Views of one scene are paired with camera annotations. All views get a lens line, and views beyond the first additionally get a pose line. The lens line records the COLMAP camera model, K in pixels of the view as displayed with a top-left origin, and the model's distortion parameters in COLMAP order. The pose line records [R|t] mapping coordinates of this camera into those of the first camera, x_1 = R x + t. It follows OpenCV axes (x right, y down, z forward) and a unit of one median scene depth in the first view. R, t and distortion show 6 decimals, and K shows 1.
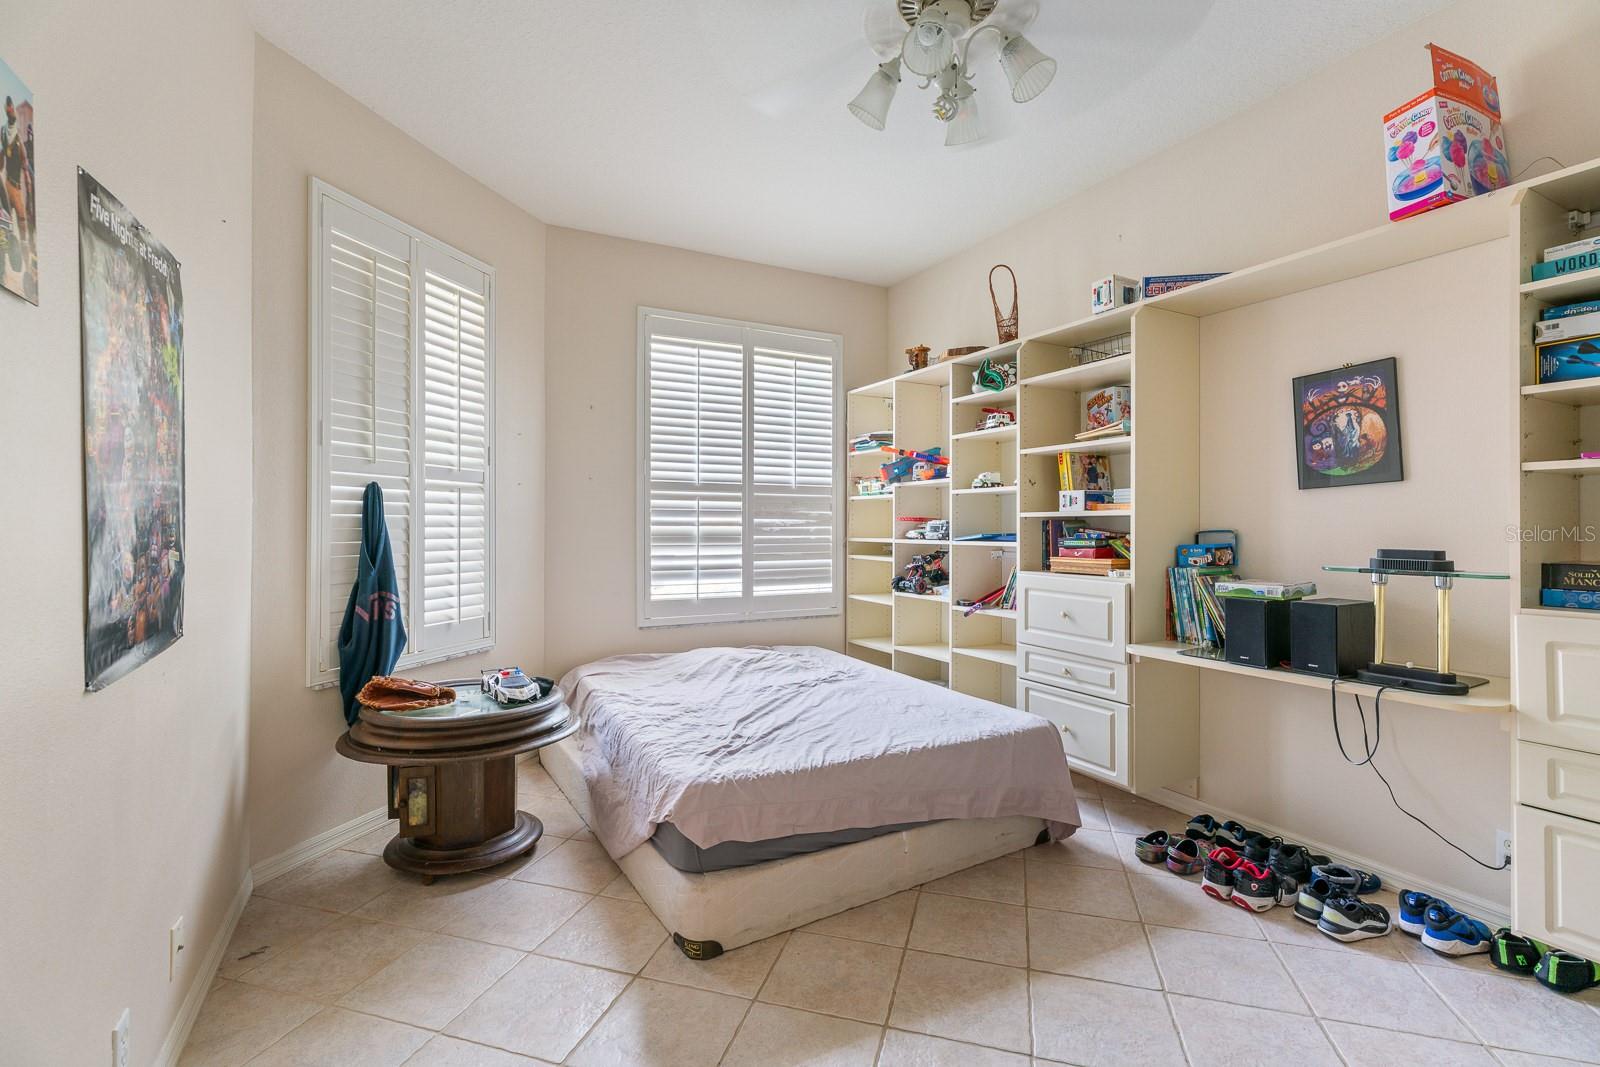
lens RADIAL K [[716.4, 0, 796.6], [0, 716.4, 528.1], [0, 0, 1]] dist [0.000924, -0.000006]
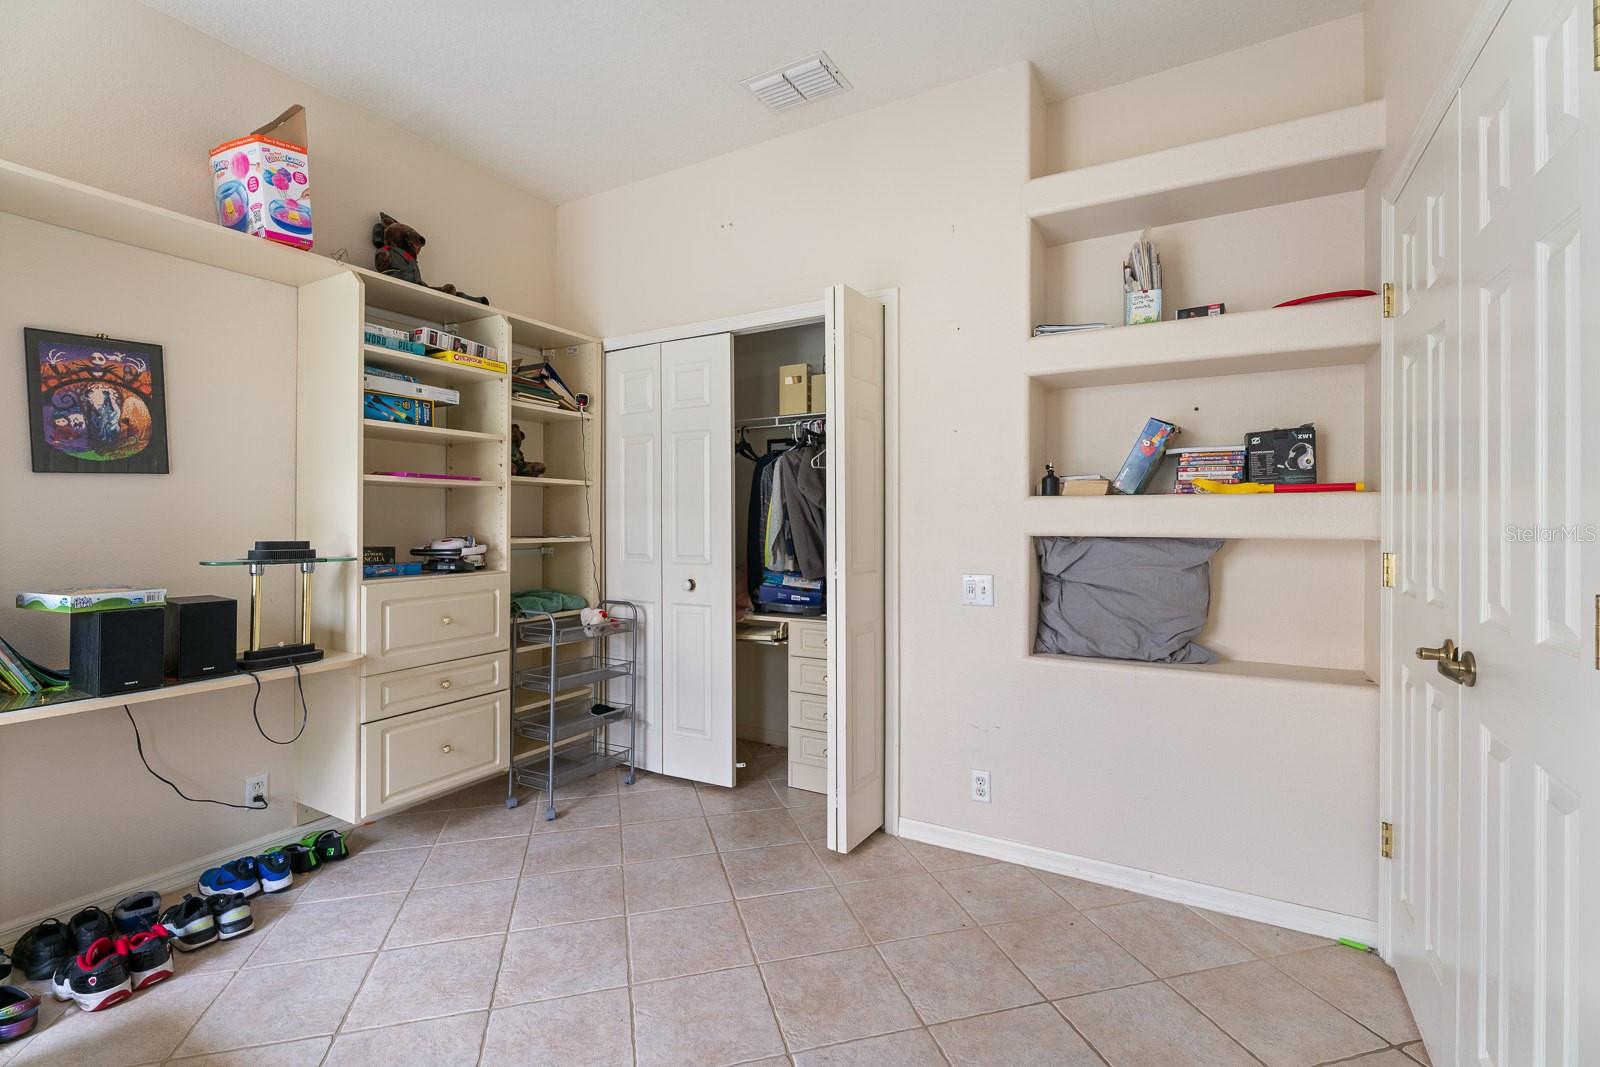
lens RADIAL K [[716.4, 0, 796.6], [0, 716.4, 528.1], [0, 0, 1]] dist [0.000924, -0.000006]
pose [[-0.538211, -0.005709, 0.842791, -0.419635], [-0.000449, 0.999979, 0.006488, 0.001702], [-0.842810, 0.003113, -0.538202, 0.744546]]
